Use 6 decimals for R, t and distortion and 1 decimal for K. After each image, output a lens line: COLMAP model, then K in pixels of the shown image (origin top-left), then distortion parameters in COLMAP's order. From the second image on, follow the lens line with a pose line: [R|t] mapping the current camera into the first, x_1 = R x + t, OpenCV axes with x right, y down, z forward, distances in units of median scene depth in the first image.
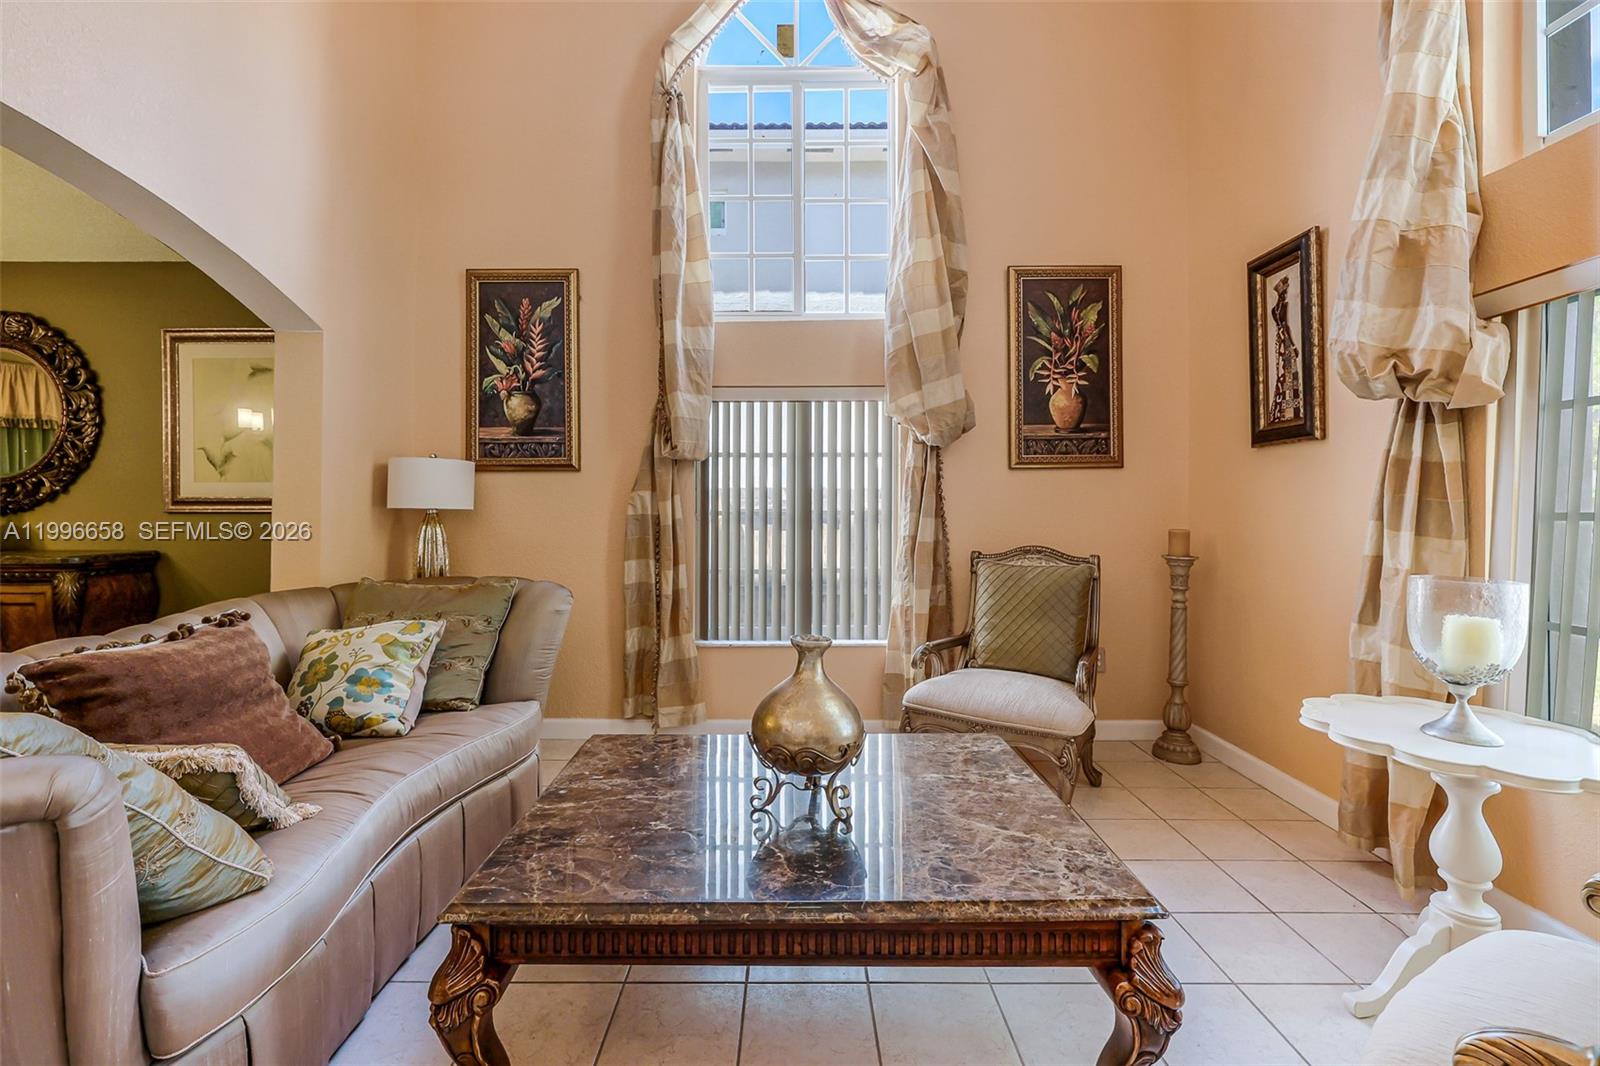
lens RADIAL K [[691.1, 0, 795.1], [0, 691.1, 502.2], [0, 0, 1]] dist [-0.003147, 0.000016]
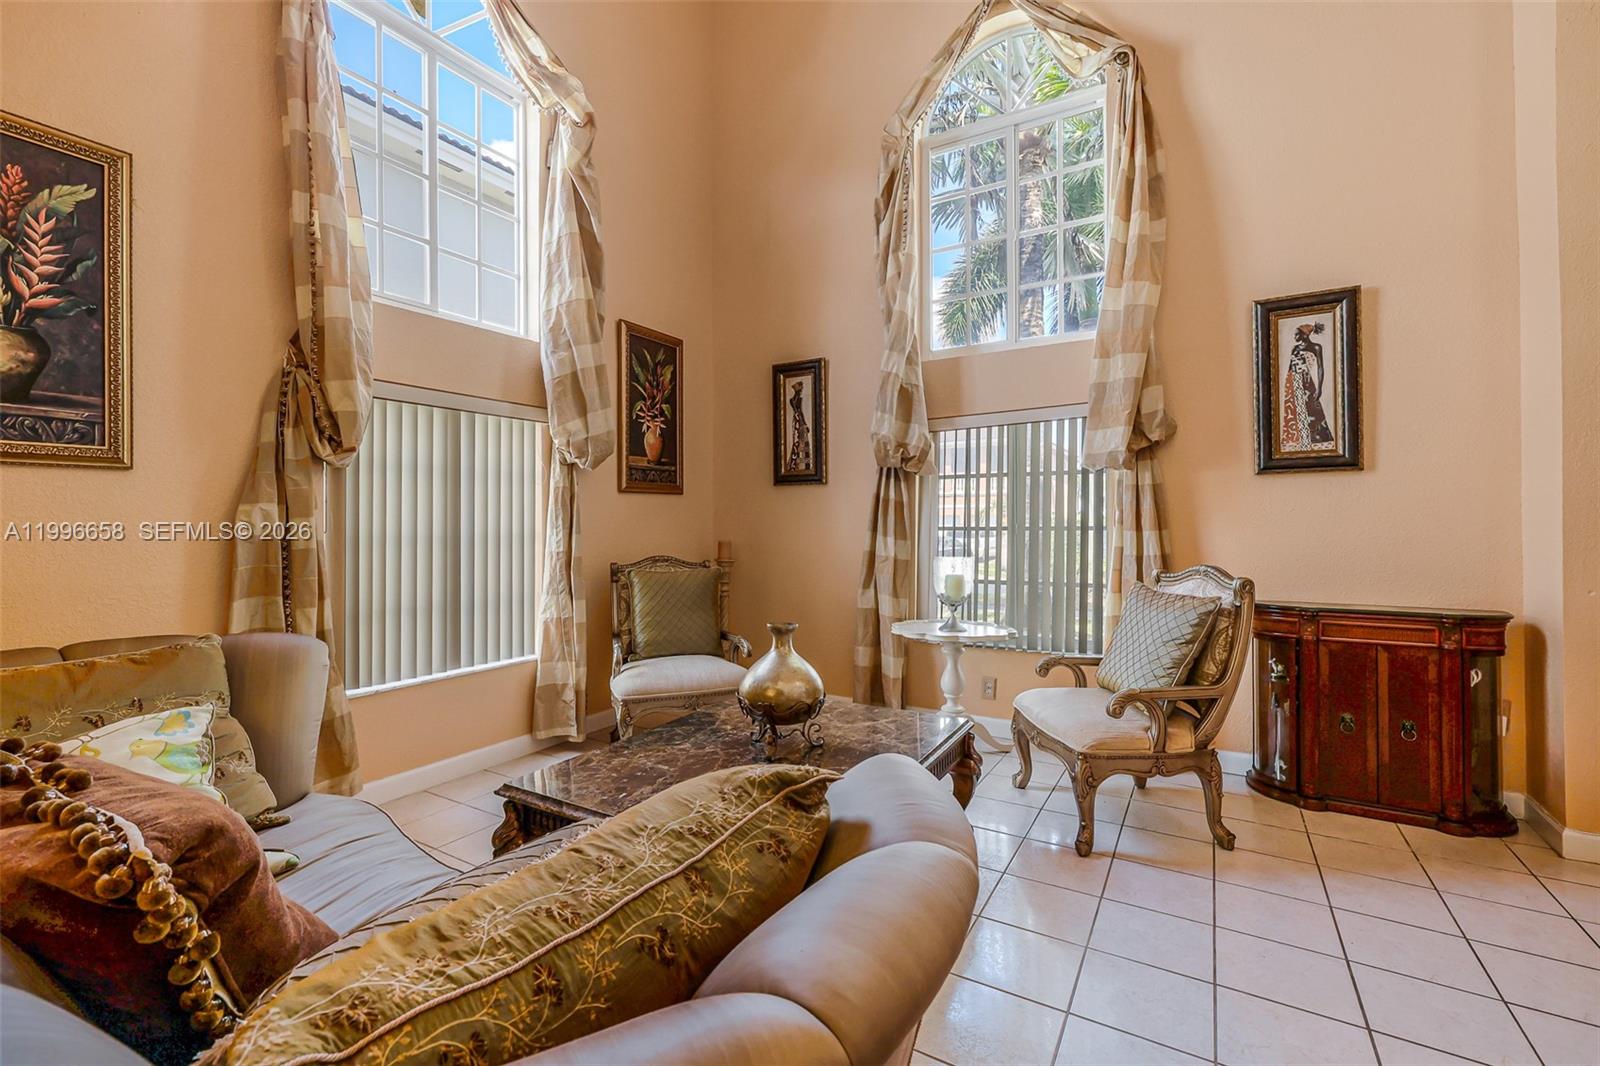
lens RADIAL K [[689.3, 0, 787.0], [0, 689.3, 518.4], [0, 0, 1]] dist [-0.001589, -0.000520]
pose [[0.523503, 0.006033, 0.852003, -0.561441], [-0.004752, 0.999980, -0.004161, 0.000168], [-0.852011, -0.001870, 0.523521, 0.151903]]
